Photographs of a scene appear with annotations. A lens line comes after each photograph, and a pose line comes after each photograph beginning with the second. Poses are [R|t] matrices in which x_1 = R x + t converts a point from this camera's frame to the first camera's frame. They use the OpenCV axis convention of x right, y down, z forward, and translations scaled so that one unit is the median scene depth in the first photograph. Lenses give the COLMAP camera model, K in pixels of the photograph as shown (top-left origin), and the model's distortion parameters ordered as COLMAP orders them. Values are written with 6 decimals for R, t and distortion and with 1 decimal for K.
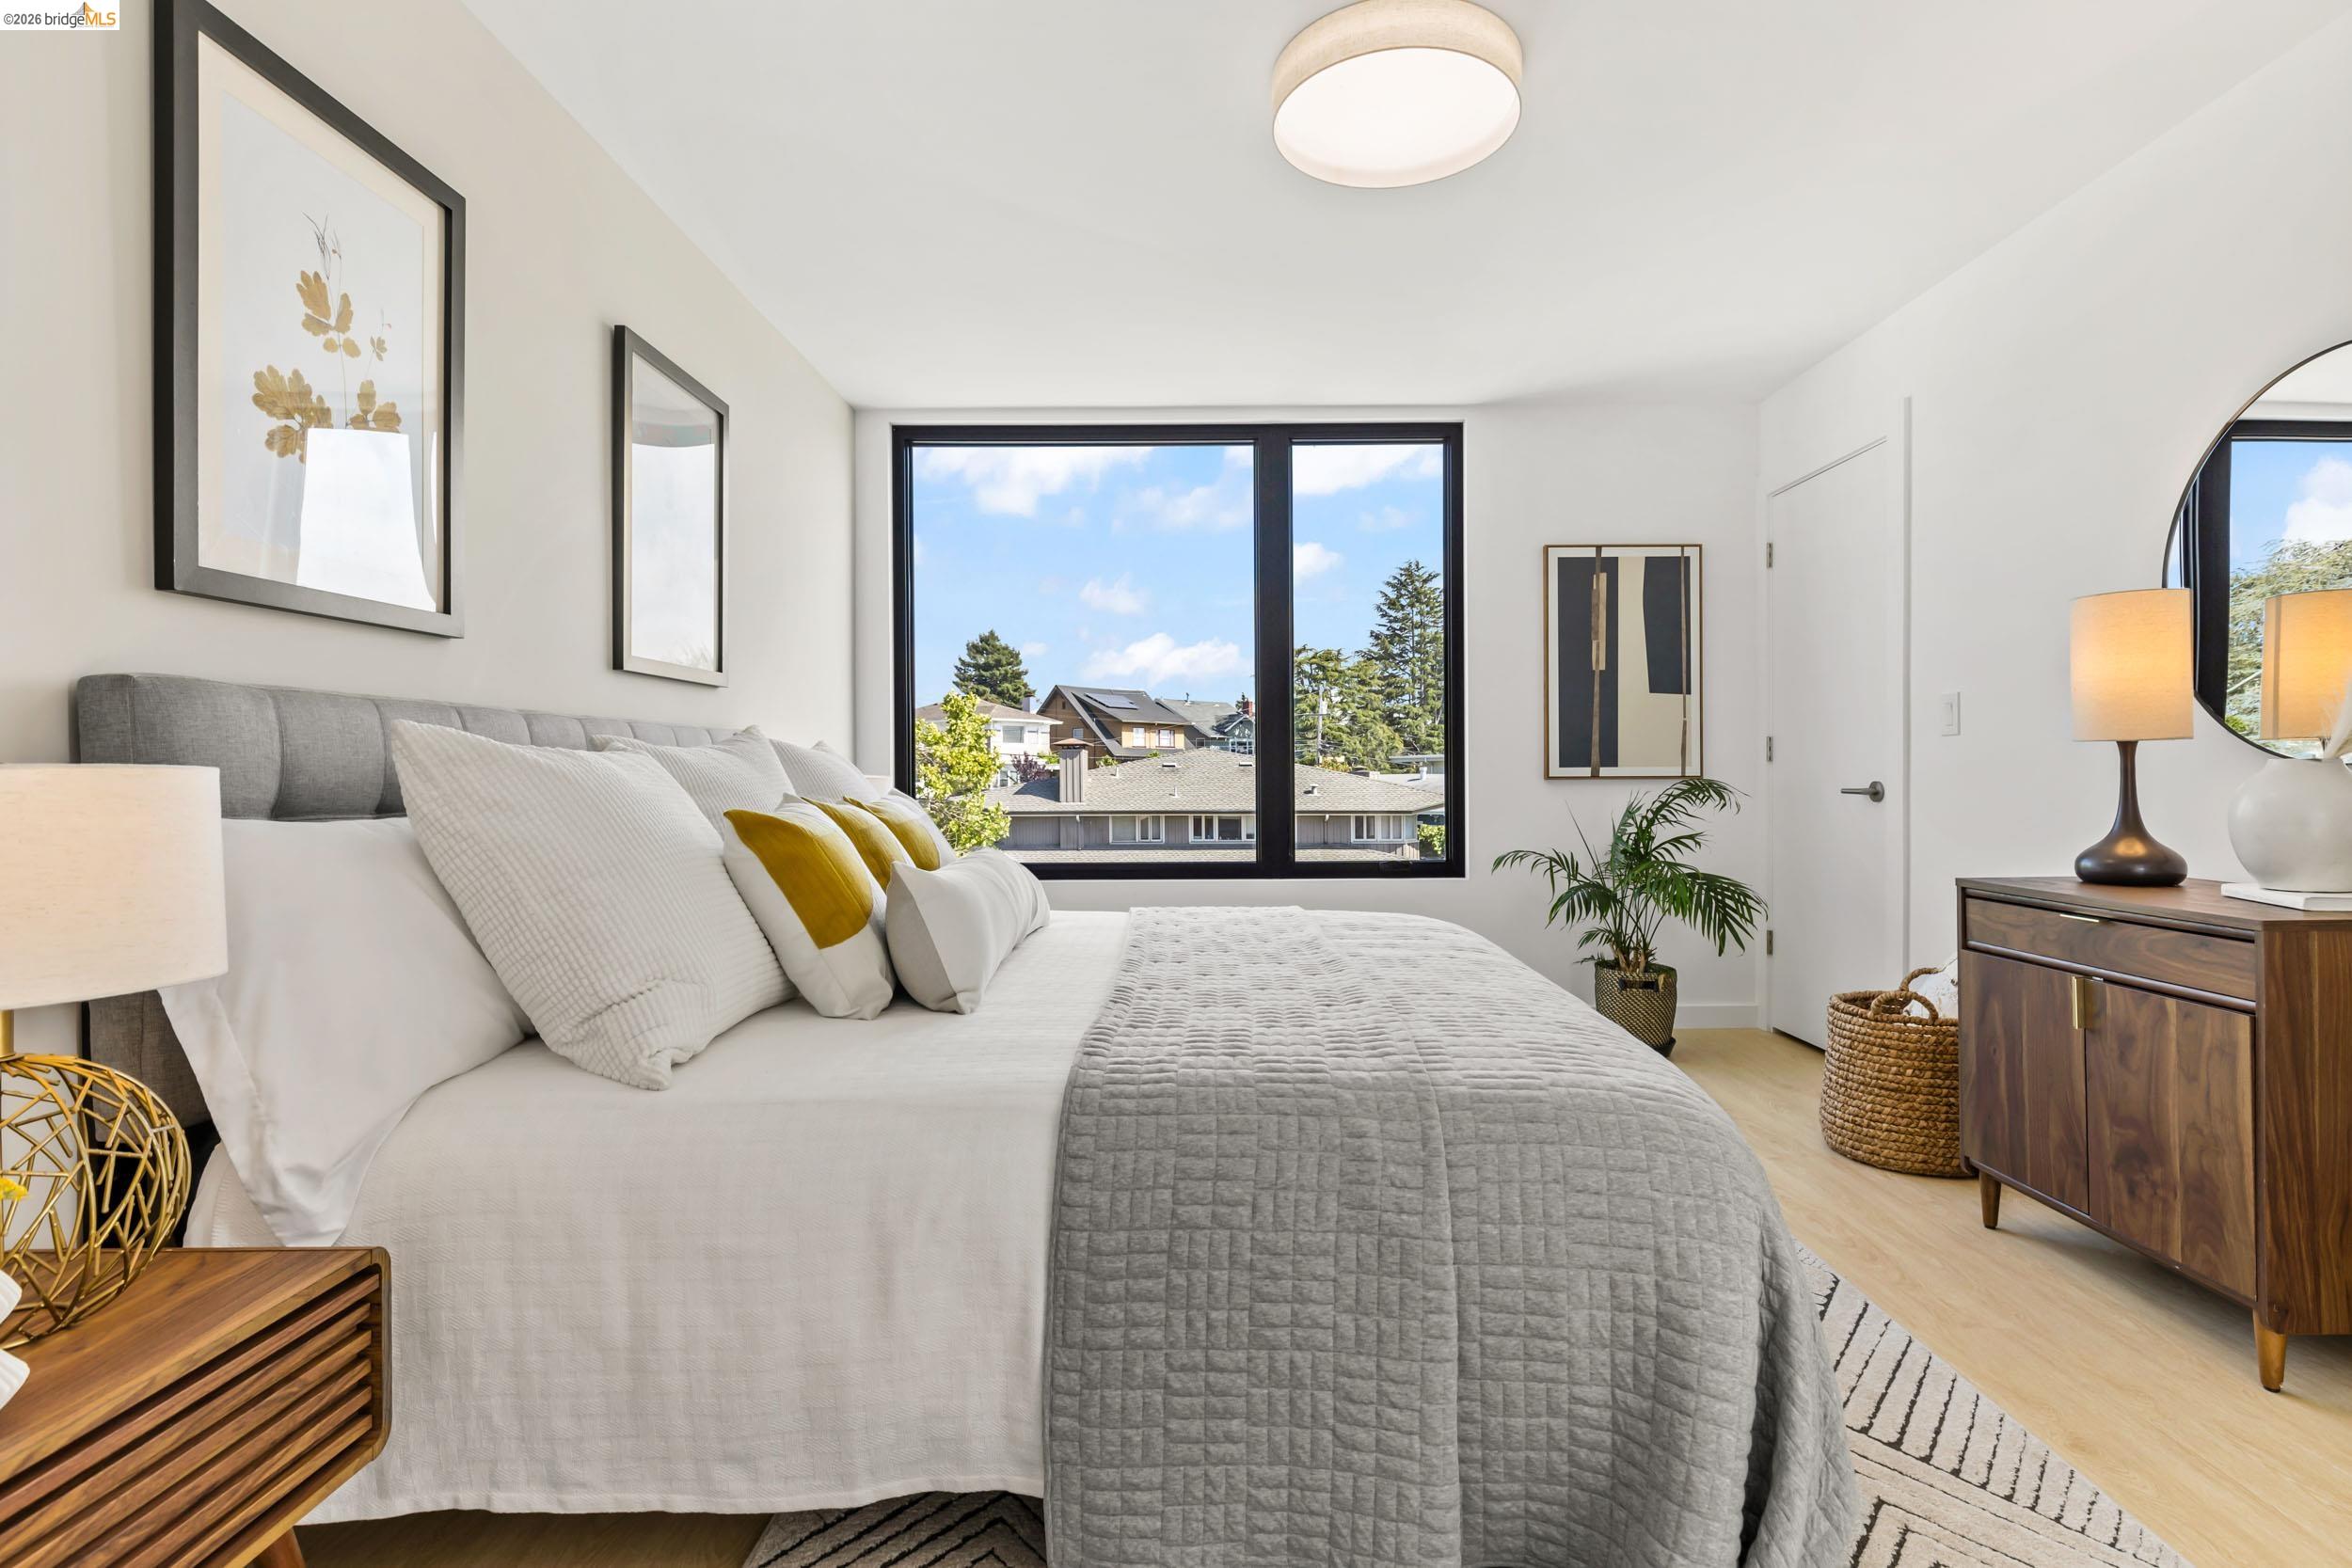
lens RADIAL K [[1159.8, 0, 1187.0], [0, 1159.8, 771.1], [0, 0, 1]] dist [0.000012, 0.000962]
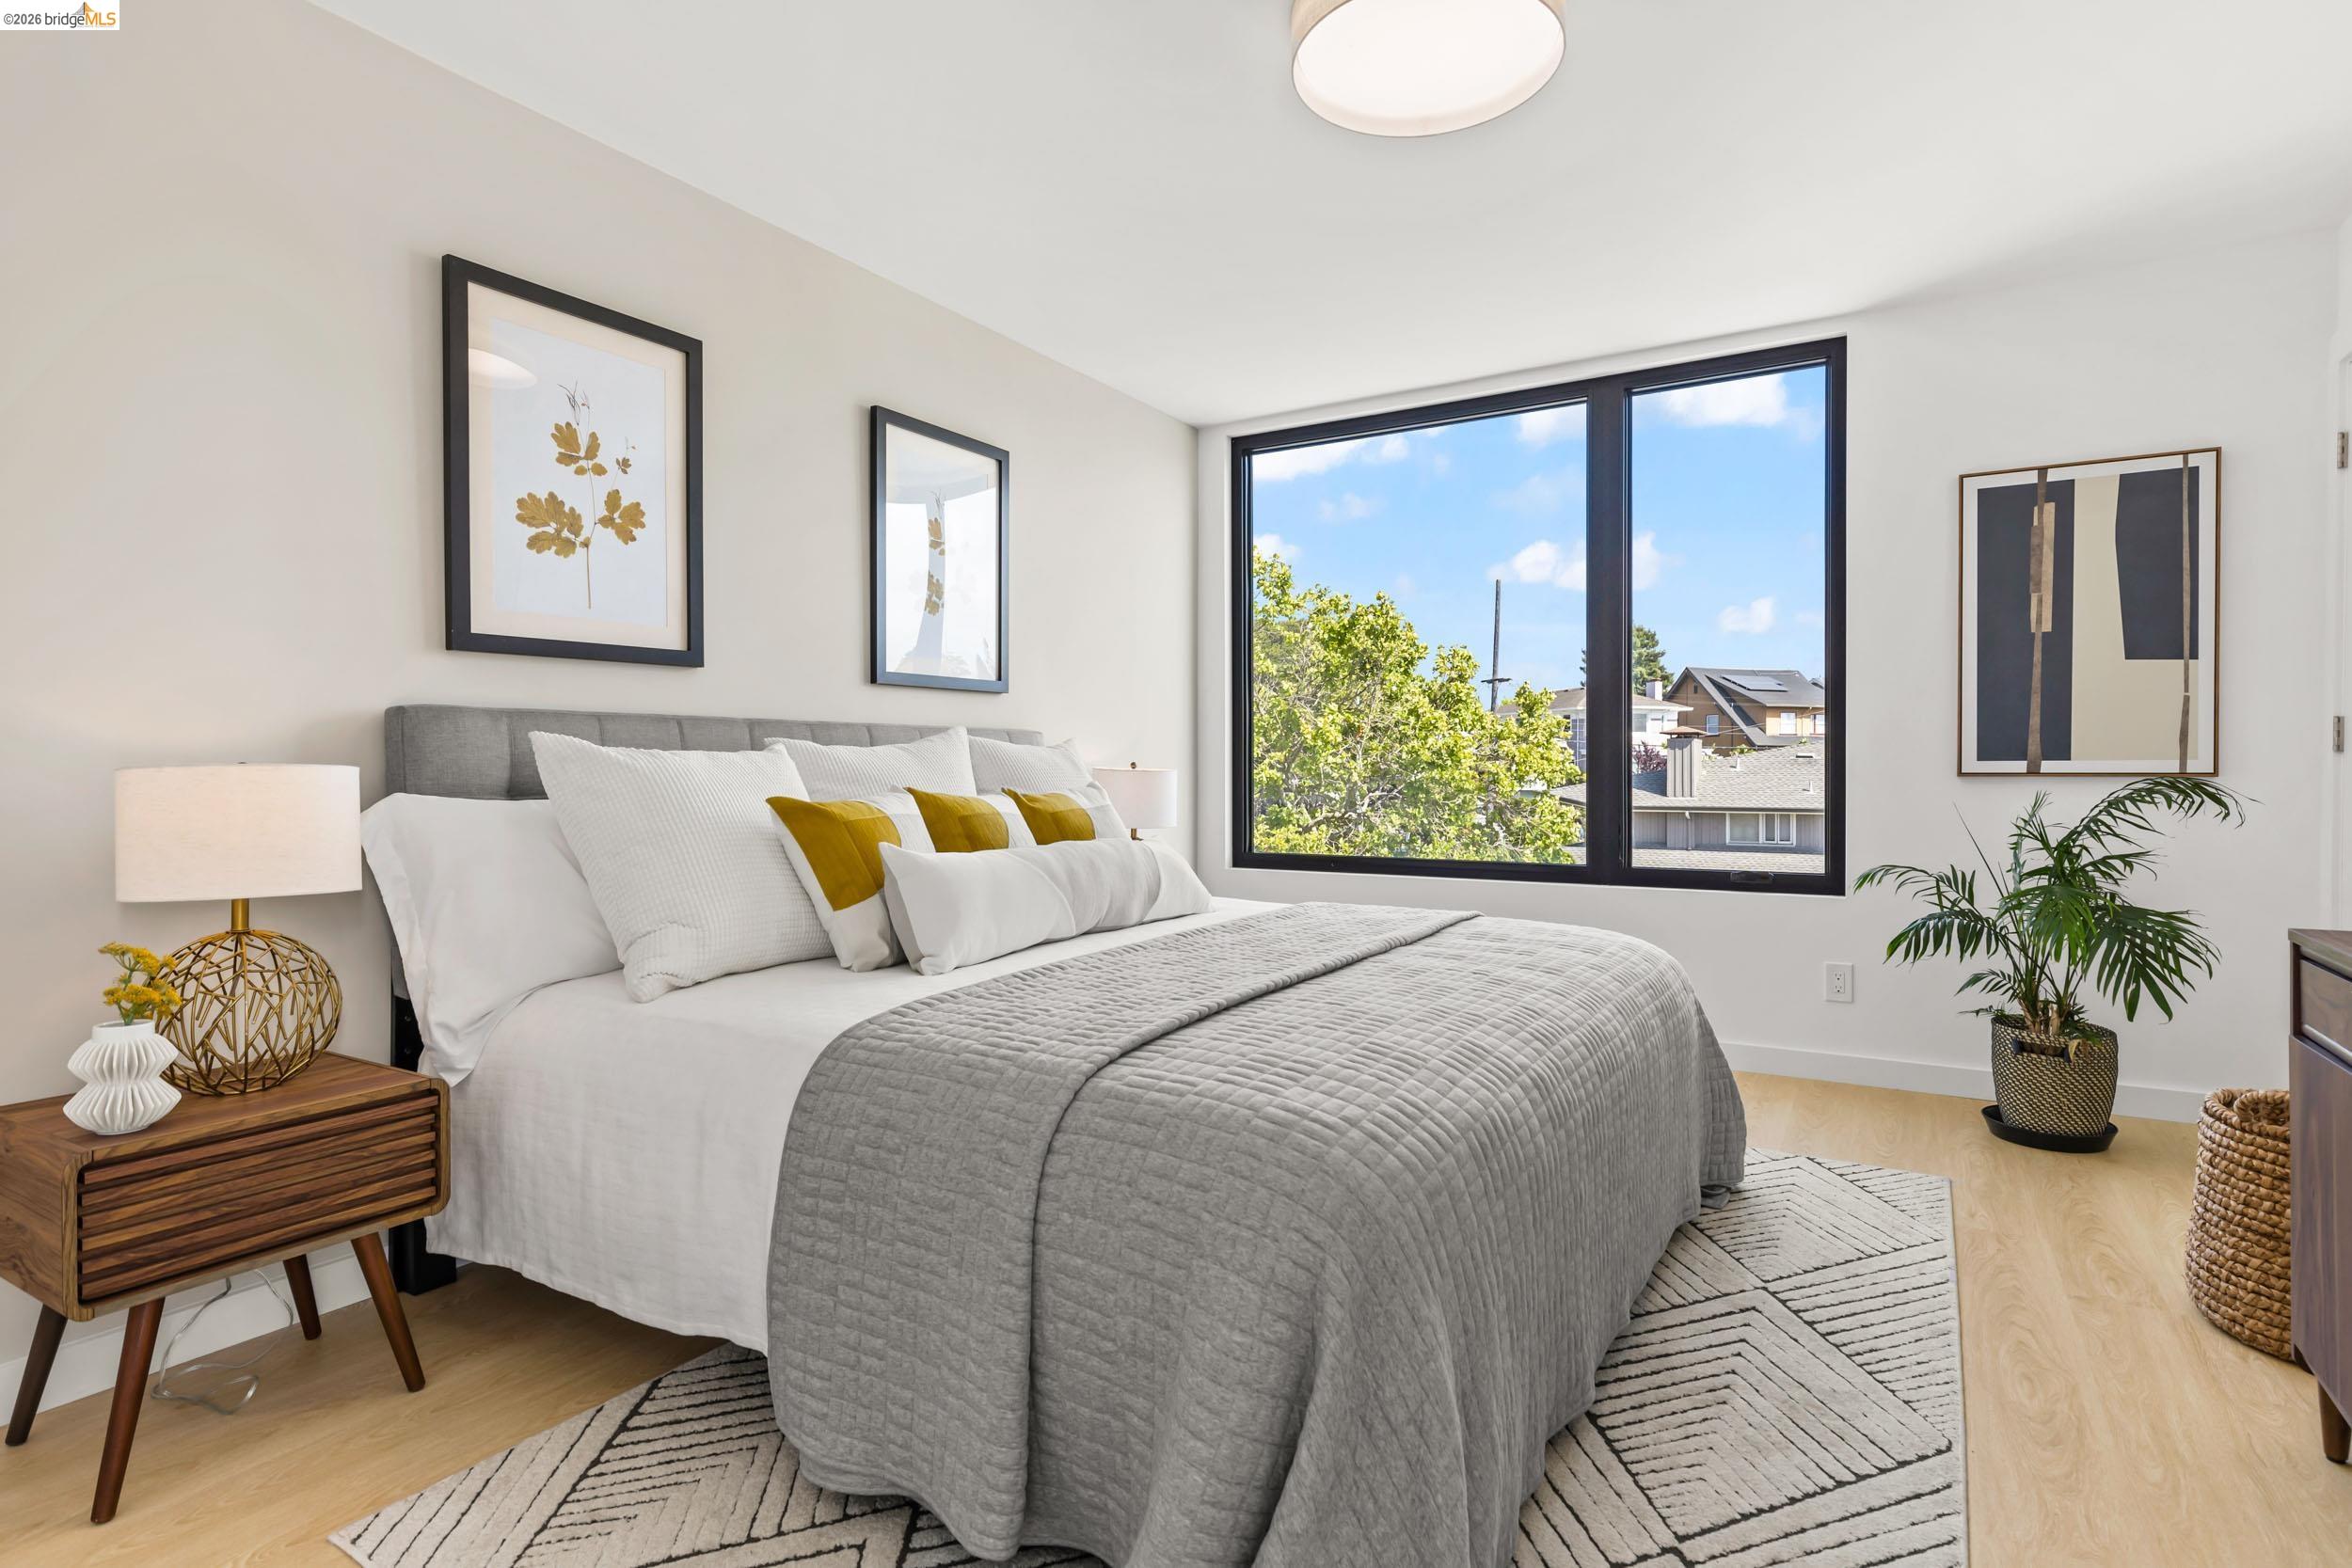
lens RADIAL K [[1186.7, 0, 1190.9], [0, 1186.7, 772.0], [0, 0, 1]] dist [-0.003433, 0.000866]
pose [[0.857011, 0.005386, -0.515270, 0.279912], [-0.000858, 0.999959, 0.009025, -0.002334], [0.515297, -0.007292, 0.856981, 0.051537]]
